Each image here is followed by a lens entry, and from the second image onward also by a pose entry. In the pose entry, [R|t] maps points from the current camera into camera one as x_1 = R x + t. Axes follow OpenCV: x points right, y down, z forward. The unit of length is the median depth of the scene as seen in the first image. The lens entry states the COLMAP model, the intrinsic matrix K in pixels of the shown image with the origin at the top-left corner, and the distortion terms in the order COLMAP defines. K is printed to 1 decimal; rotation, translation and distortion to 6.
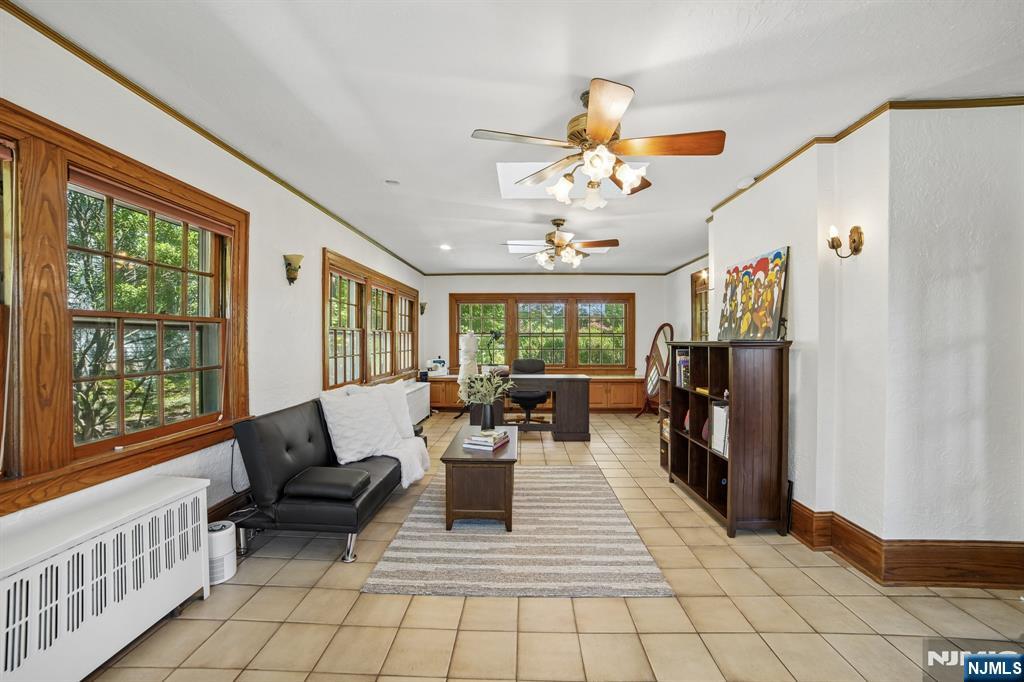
lens RADIAL K [[415.6, 0, 512.0], [0, 415.6, 341.0], [0, 0, 1]] dist [-0.076857, 0.028369]
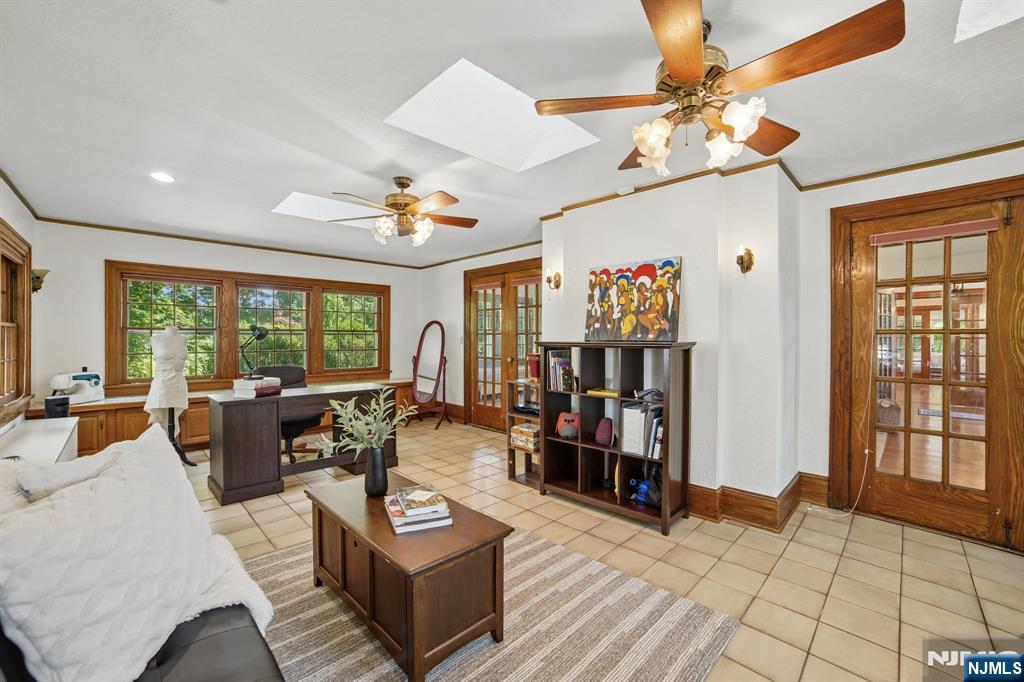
lens RADIAL K [[415.6, 0, 512.0], [0, 415.6, 341.0], [0, 0, 1]] dist [-0.076857, 0.028369]
pose [[0.692107, -0.005917, 0.721771, -0.394259], [-0.000034, 0.999966, 0.008230, -0.010615], [-0.721795, -0.005721, 0.692083, 0.487269]]
